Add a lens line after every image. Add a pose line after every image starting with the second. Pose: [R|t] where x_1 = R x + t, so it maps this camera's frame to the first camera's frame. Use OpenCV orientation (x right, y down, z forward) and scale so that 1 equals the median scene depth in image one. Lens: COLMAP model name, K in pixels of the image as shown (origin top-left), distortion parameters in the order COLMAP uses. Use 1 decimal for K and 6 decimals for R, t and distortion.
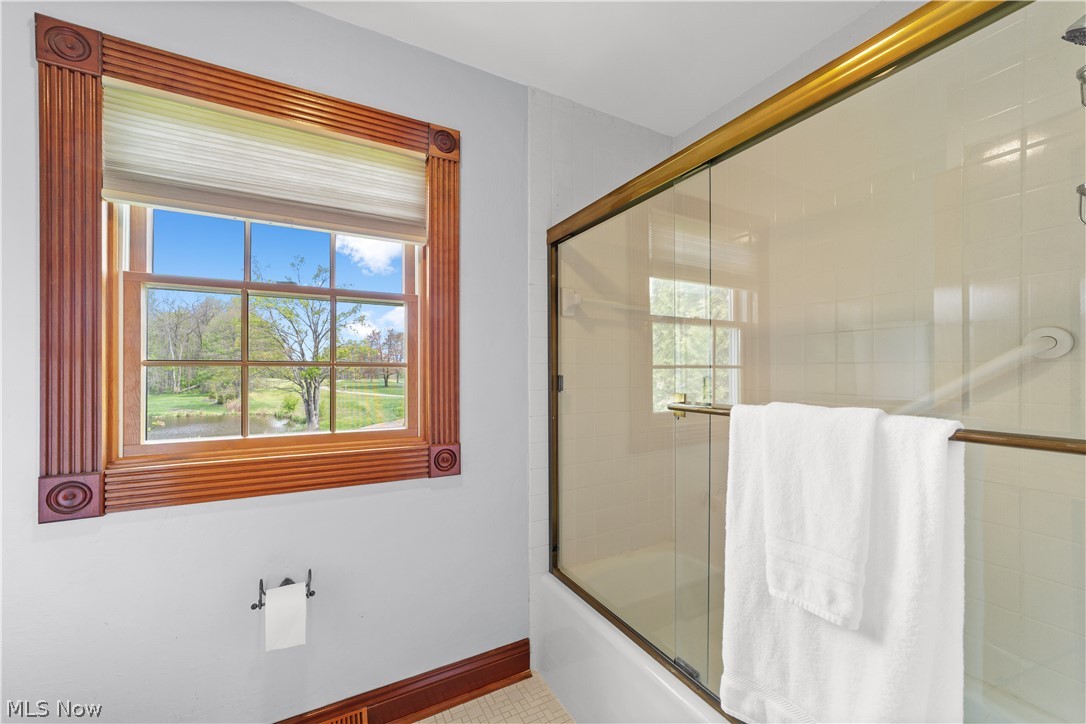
lens RADIAL K [[417.5, 0, 541.5], [0, 417.5, 367.9], [0, 0, 1]] dist [-0.019689, 0.008833]
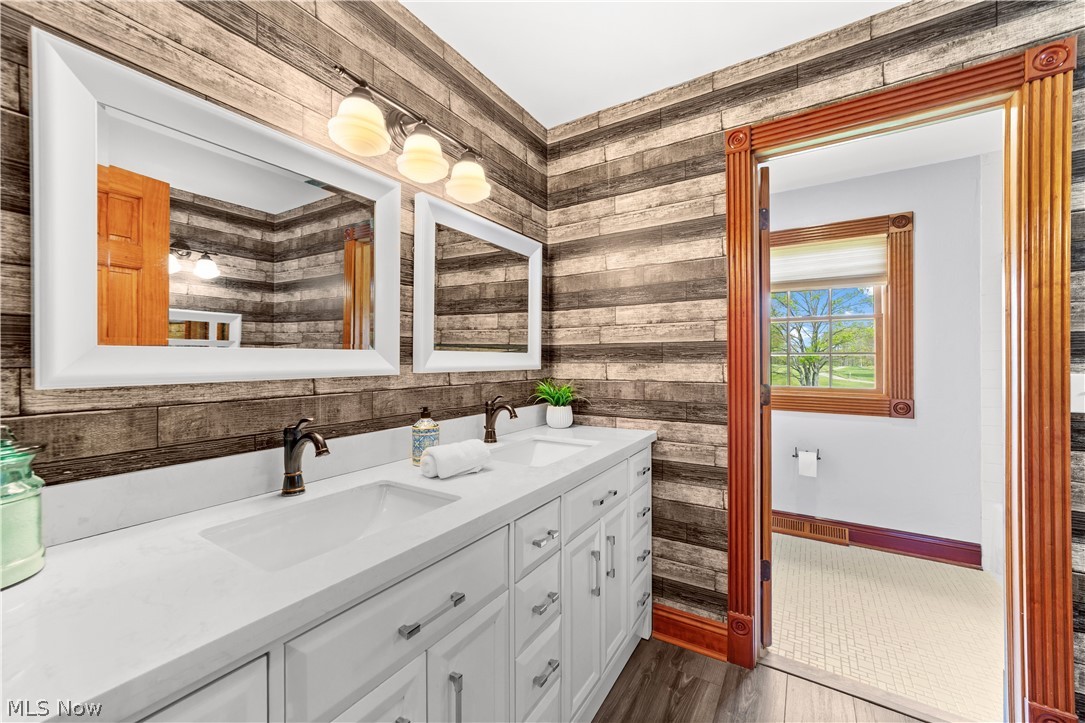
lens RADIAL K [[427.2, 0, 536.2], [0, 427.2, 358.2], [0, 0, 1]] dist [0.002667, 0.000463]
pose [[0.476712, 0.001233, -0.879059, 0.591272], [0.008692, 0.999944, 0.006116, -0.009116], [0.879017, -0.010557, 0.476674, -1.144452]]
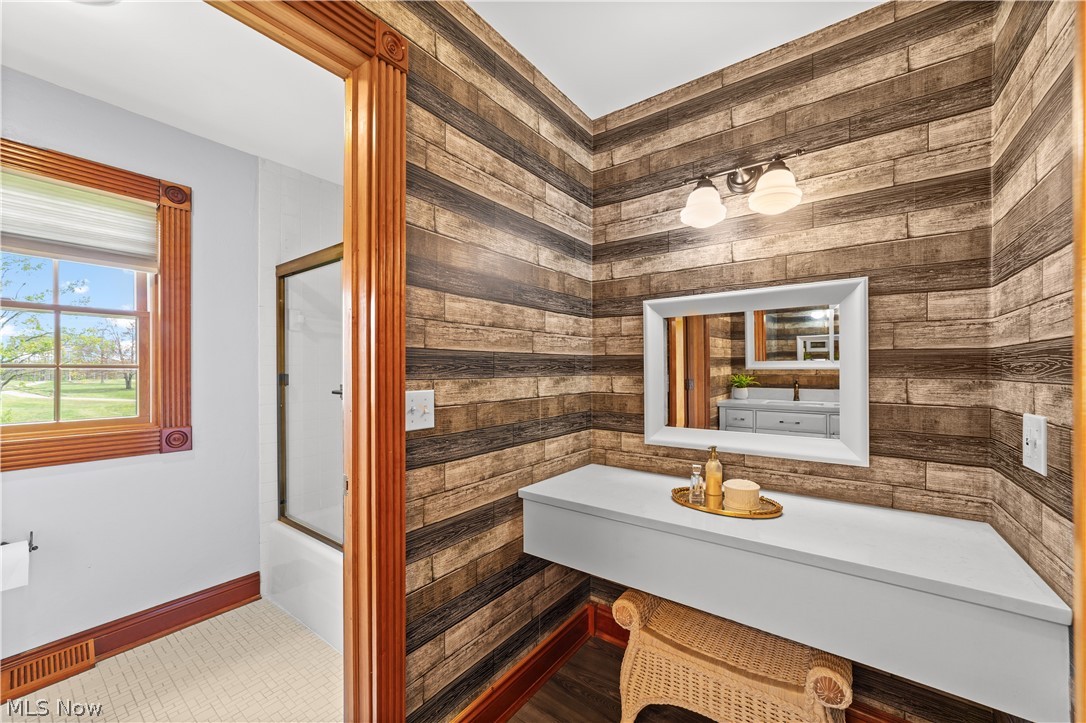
lens RADIAL K [[417.5, 0, 541.5], [0, 417.5, 367.4], [0, 0, 1]] dist [-0.019689, 0.008833]
pose [[0.909656, 0.000849, 0.415361, 0.268328], [-0.002604, 0.999990, 0.003658, -0.012132], [-0.415354, -0.004409, 0.909649, -0.648137]]
